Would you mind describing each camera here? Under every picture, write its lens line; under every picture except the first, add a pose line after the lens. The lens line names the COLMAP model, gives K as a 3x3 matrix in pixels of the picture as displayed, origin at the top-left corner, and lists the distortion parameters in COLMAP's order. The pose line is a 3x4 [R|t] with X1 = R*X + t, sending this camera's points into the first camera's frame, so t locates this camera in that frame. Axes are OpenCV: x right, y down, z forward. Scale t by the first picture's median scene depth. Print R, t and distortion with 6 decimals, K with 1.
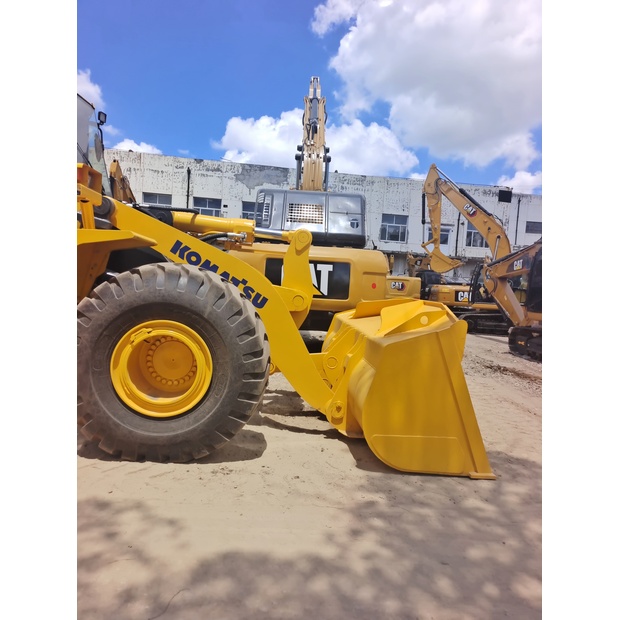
lens RADIAL K [[419.2, 0, 298.7], [0, 419.2, 310.4], [0, 0, 1]] dist [0.055974, -0.043791]
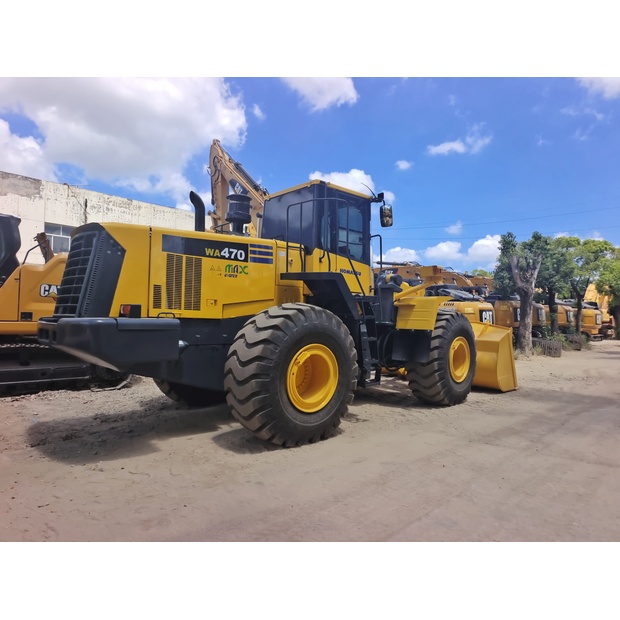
lens RADIAL K [[445.5, 0, 310.0], [0, 445.5, 310.0], [0, 0, 1]] dist [0.050561, -0.000911]
pose [[0.770952, -0.040642, 0.635595, -1.272129], [0.075502, 0.996757, -0.027846, -0.053790], [-0.632402, 0.069456, 0.771520, -0.217667]]
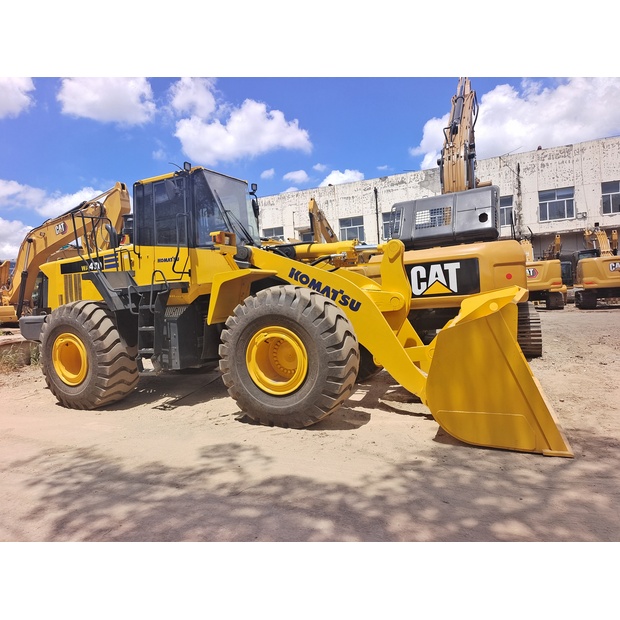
lens RADIAL K [[419.2, 0, 298.7], [0, 419.2, 310.4], [0, 0, 1]] dist [0.055974, -0.043791]
pose [[0.865226, -0.103319, -0.490621, 0.446139], [0.091605, 0.994642, -0.047910, 0.043137], [0.492943, -0.003491, 0.870055, -0.192299]]
